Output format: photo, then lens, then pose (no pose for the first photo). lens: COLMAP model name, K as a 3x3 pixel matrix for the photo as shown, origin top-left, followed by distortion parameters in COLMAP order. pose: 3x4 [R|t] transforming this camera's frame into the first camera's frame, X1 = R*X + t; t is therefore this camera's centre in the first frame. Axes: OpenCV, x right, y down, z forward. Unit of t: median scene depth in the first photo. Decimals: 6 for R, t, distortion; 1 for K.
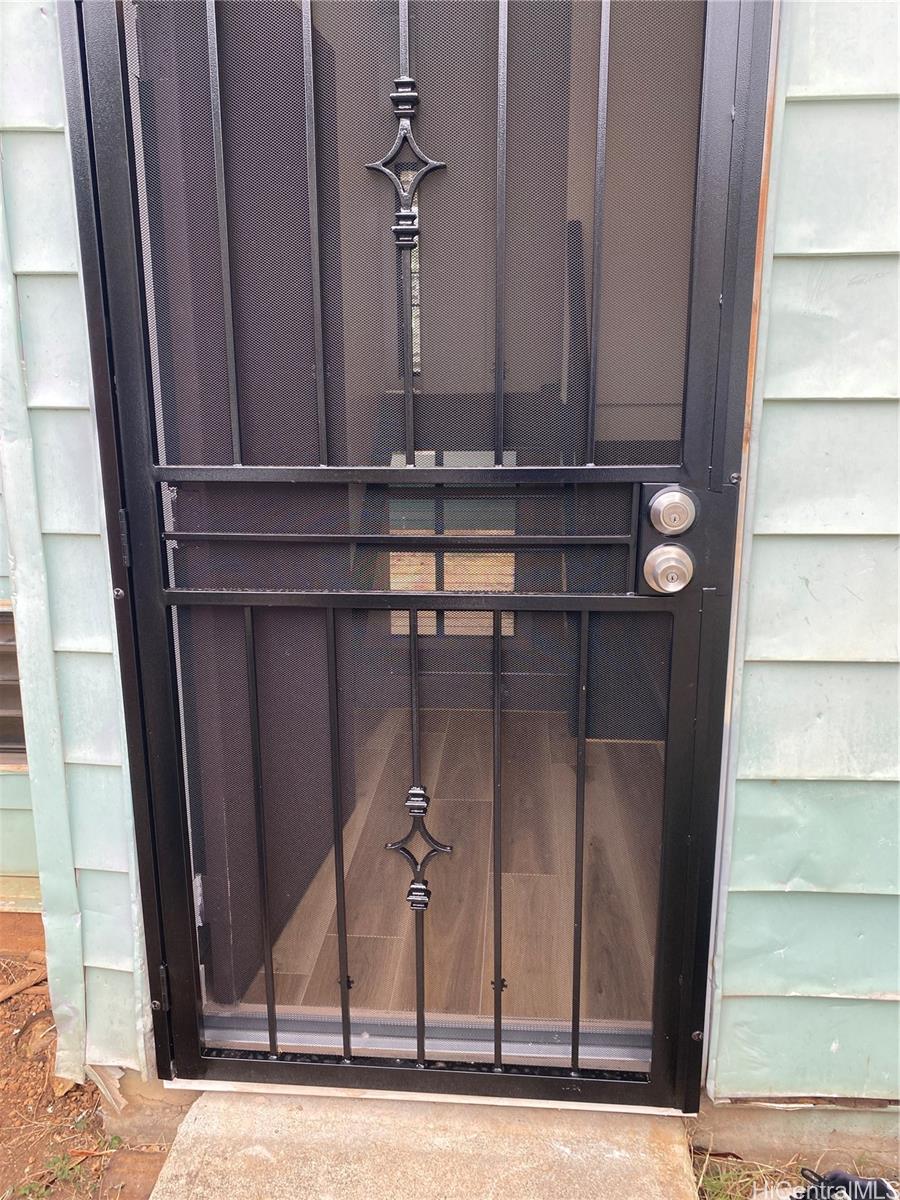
lens RADIAL K [[913.7, 0, 451.6], [0, 913.7, 597.2], [0, 0, 1]] dist [0.031950, -0.035074]
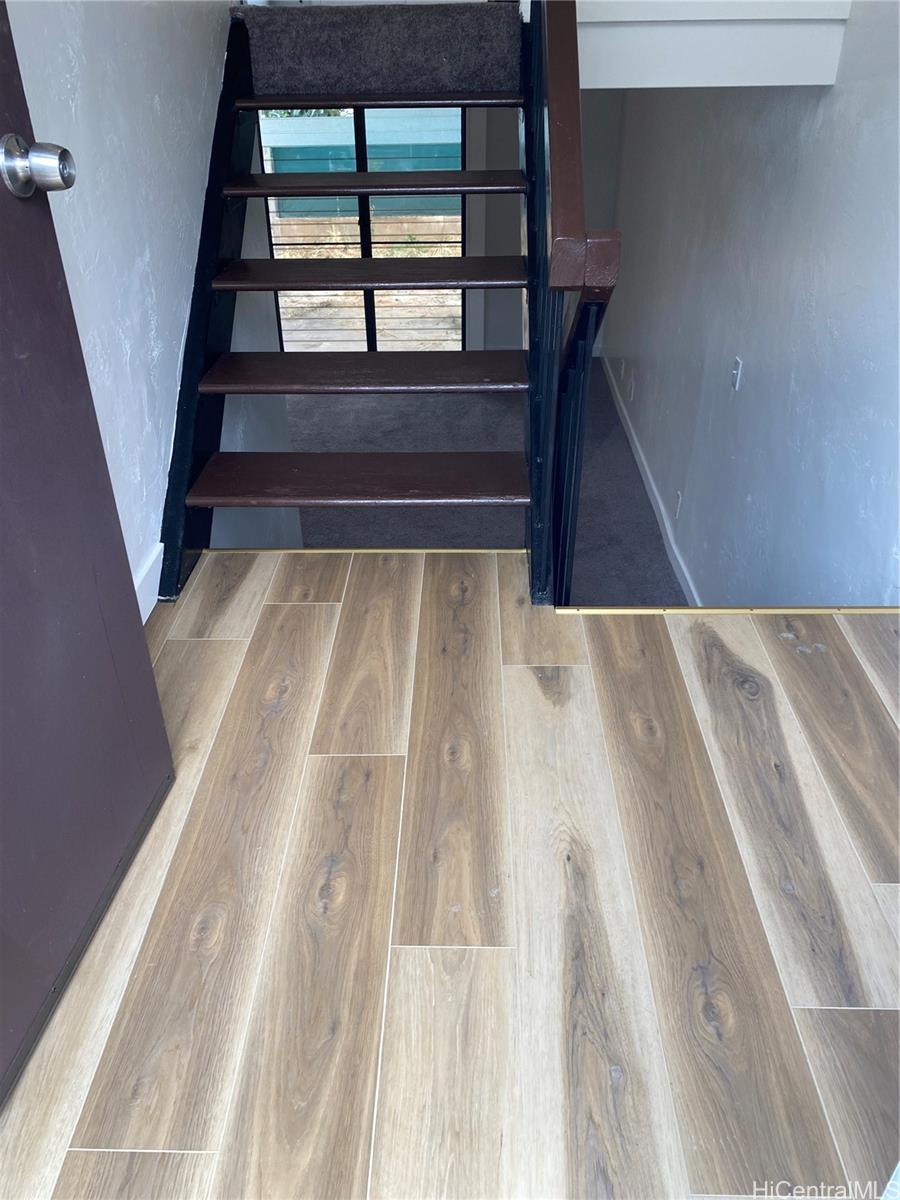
lens RADIAL K [[913.7, 0, 451.9], [0, 913.7, 600.2], [0, 0, 1]] dist [0.031950, -0.035074]
pose [[0.998508, -0.034052, 0.042687, 0.058159], [0.018634, 0.947305, 0.319791, -0.076807], [-0.051327, -0.318518, 0.946526, 0.500230]]
